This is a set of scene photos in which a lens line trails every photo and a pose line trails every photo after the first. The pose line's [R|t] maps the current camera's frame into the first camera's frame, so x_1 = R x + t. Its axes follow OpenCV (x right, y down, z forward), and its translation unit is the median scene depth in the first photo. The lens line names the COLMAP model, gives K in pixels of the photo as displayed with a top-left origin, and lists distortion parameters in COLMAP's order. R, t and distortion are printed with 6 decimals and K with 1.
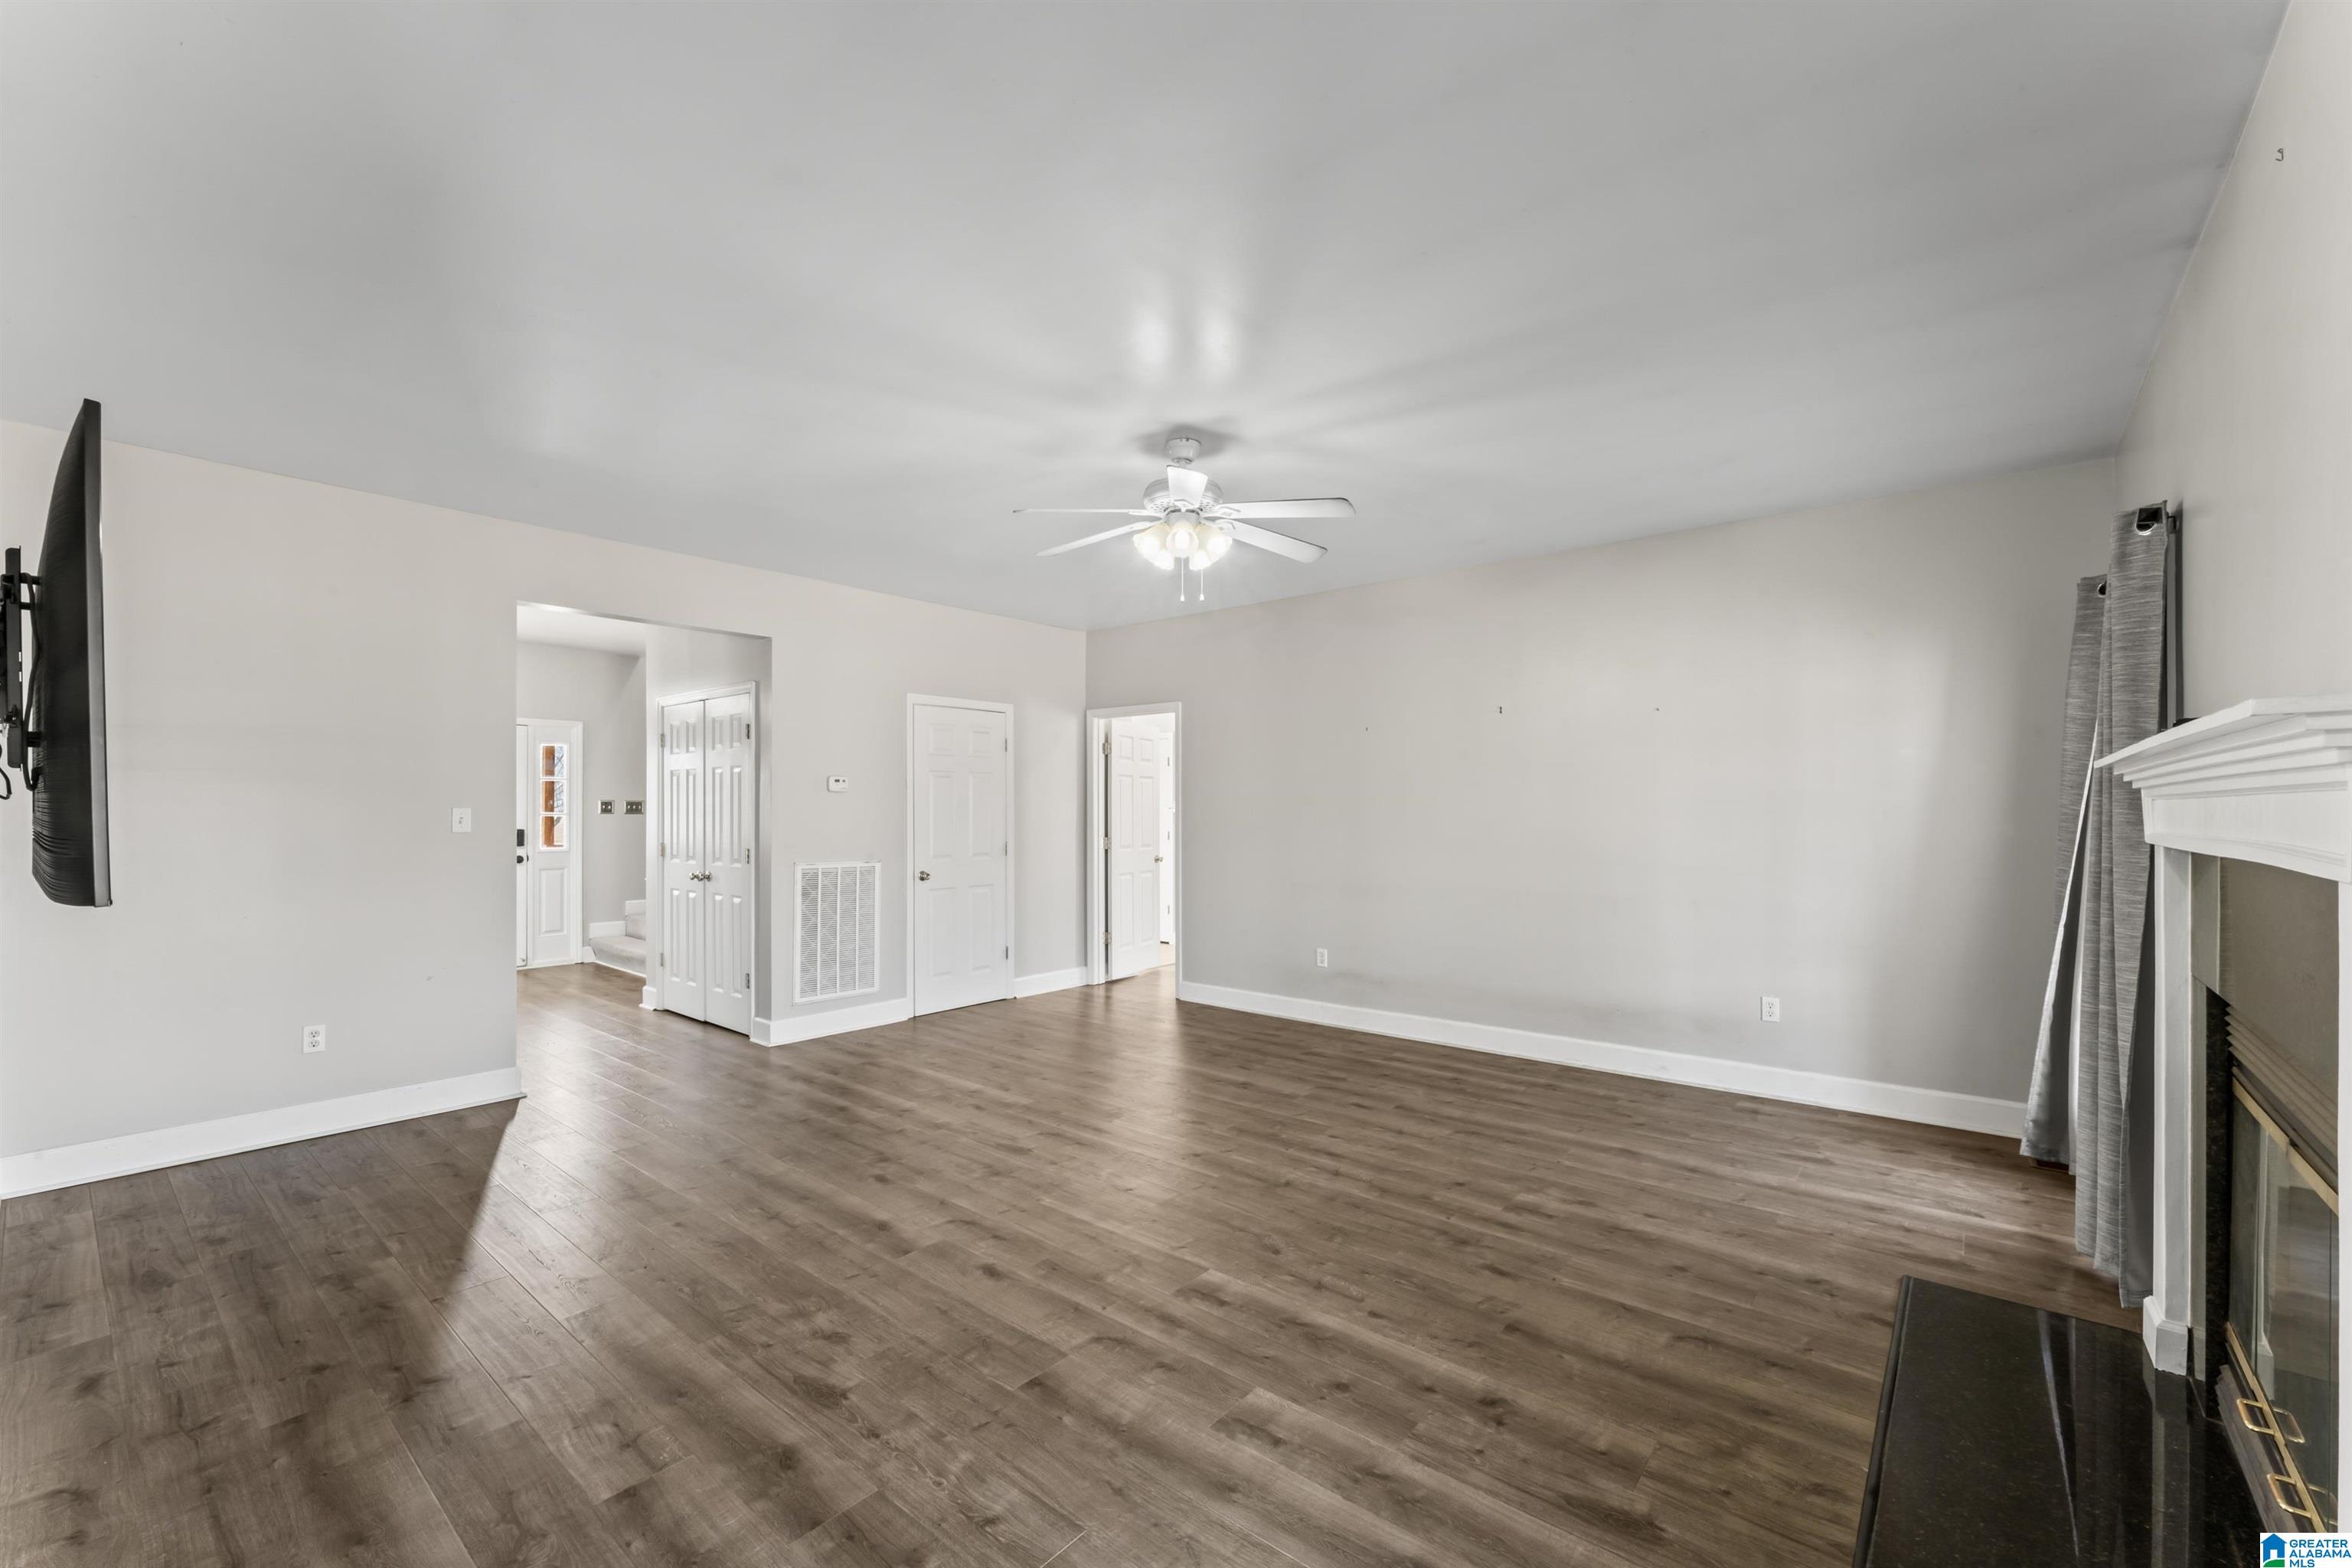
lens RADIAL K [[945.0, 0, 1178.3], [0, 945.0, 801.8], [0, 0, 1]] dist [-0.002301, 0.000712]
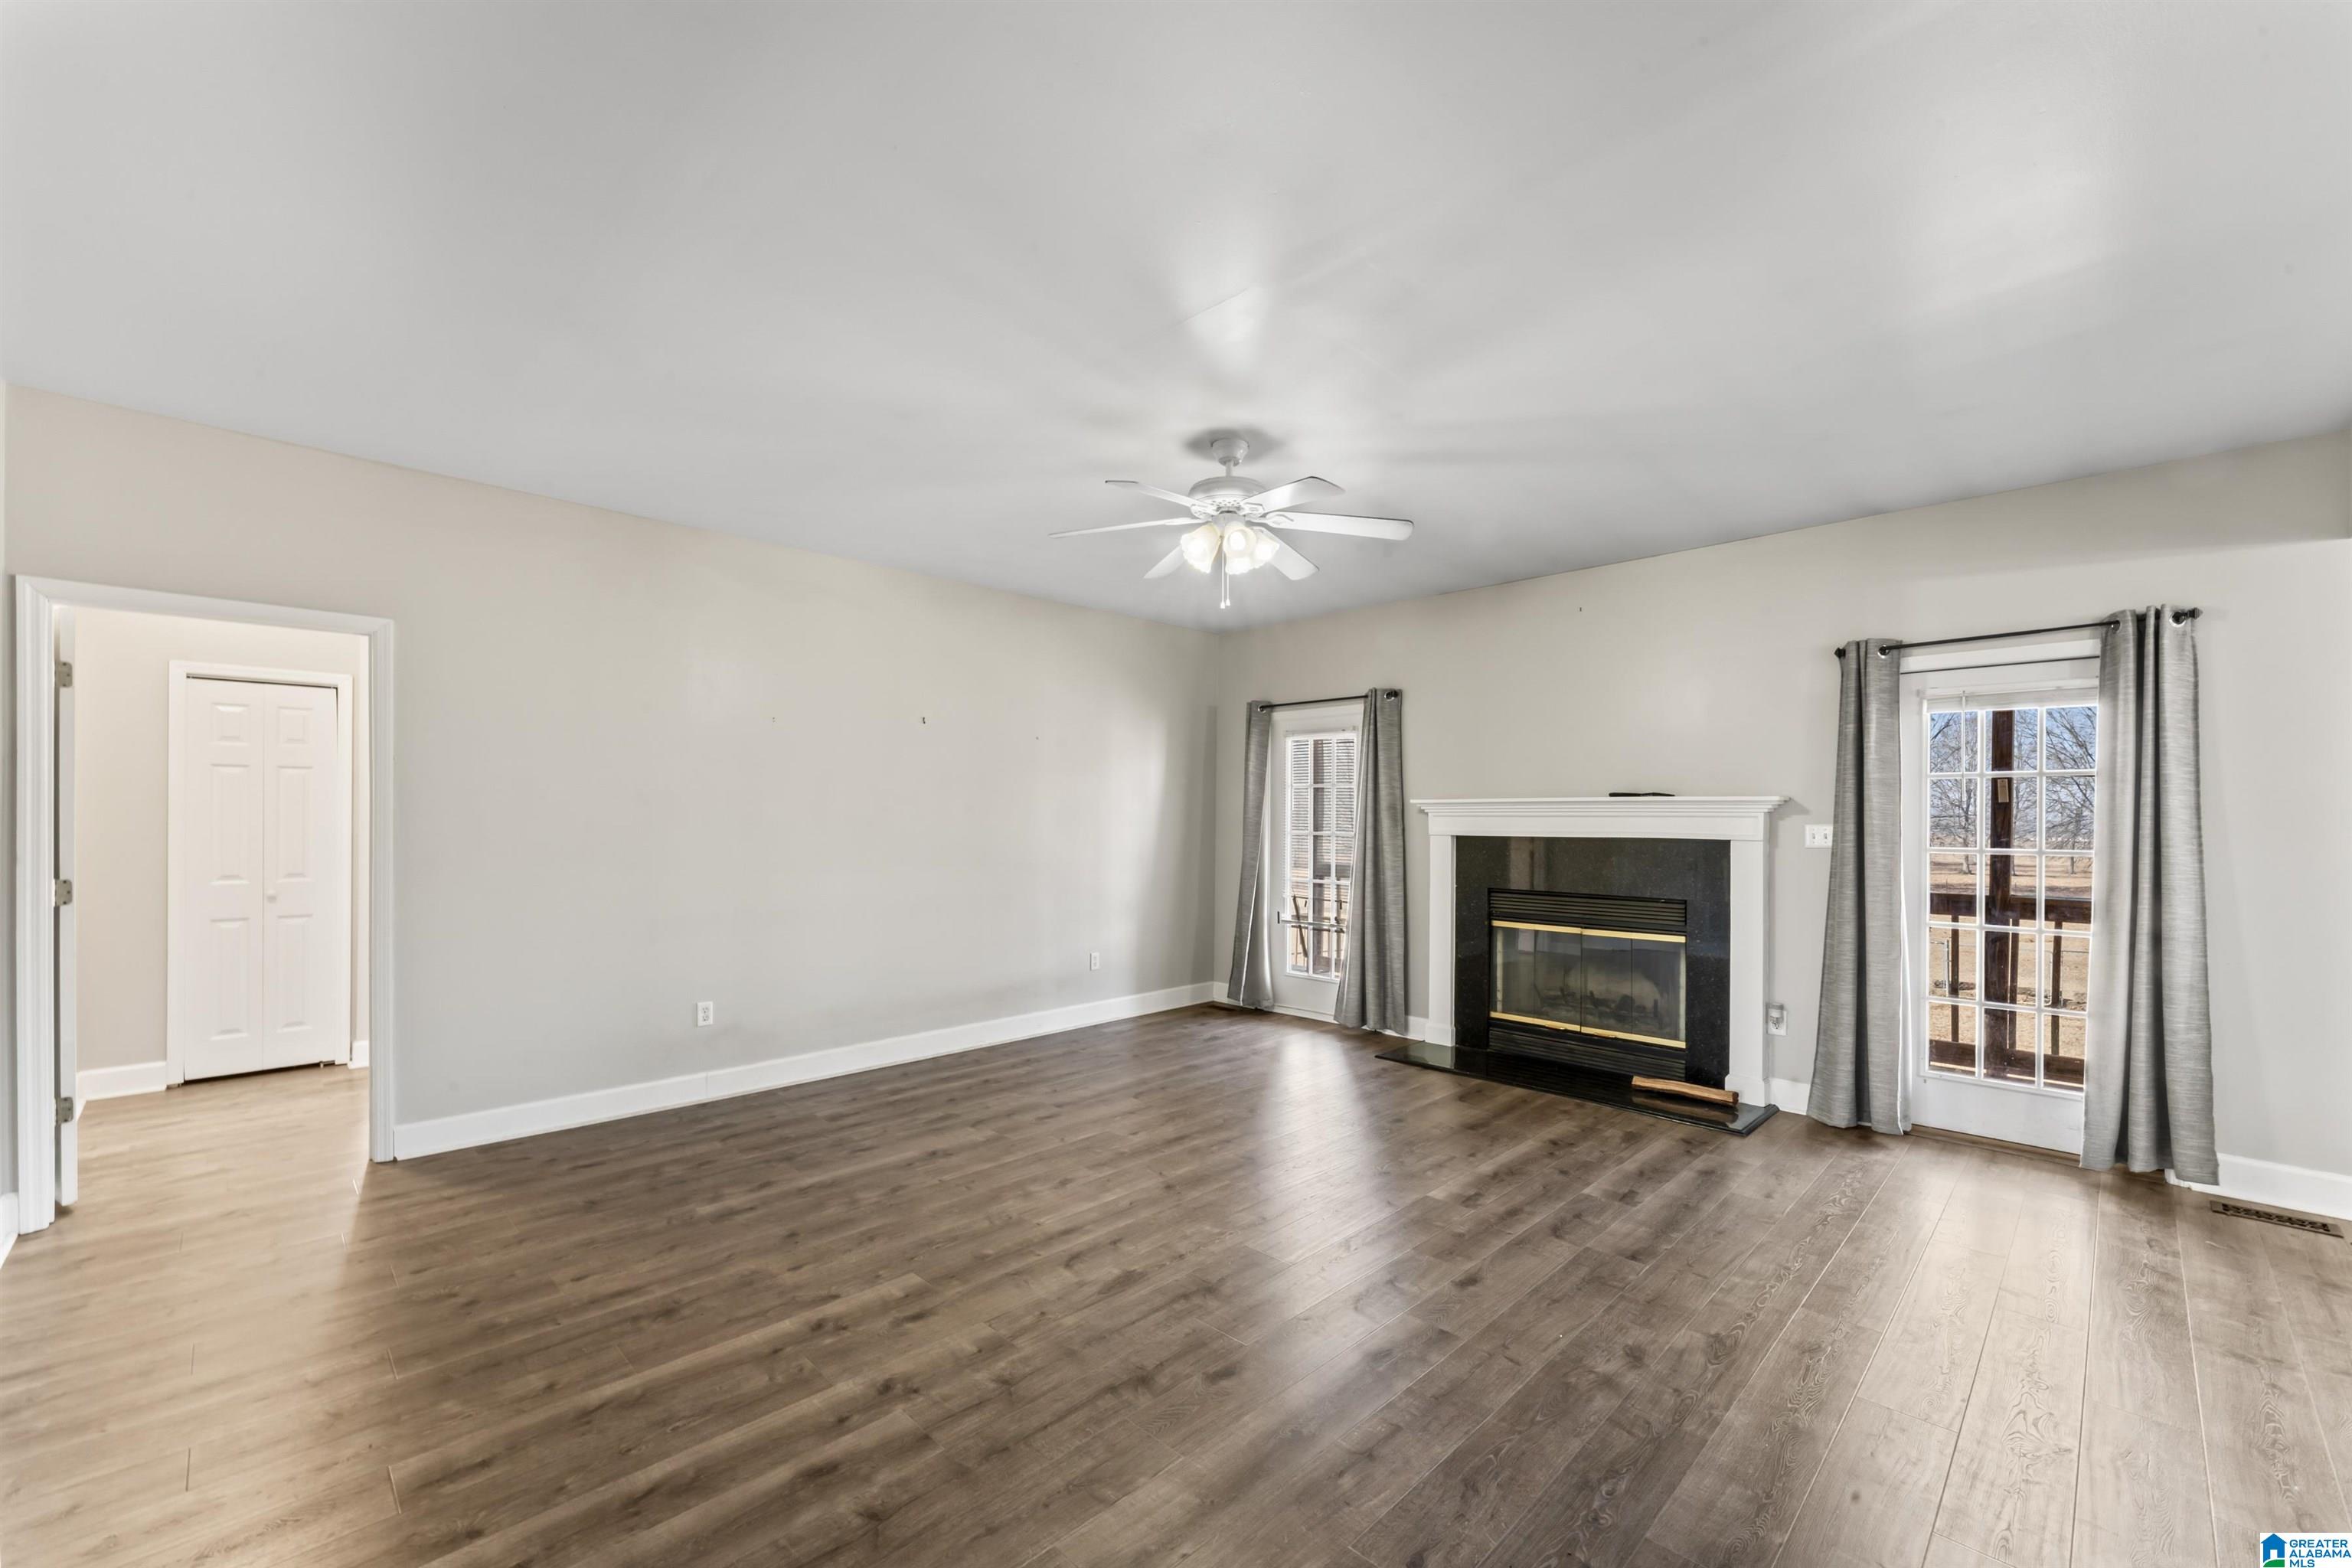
lens RADIAL K [[945.0, 0, 1175.4], [0, 945.0, 808.3], [0, 0, 1]] dist [-0.002301, 0.000712]
pose [[0.104177, 0.009980, 0.994509, -0.799107], [-0.010334, 0.999907, -0.008951, 0.006809], [-0.994505, -0.009345, 0.104270, 0.787673]]
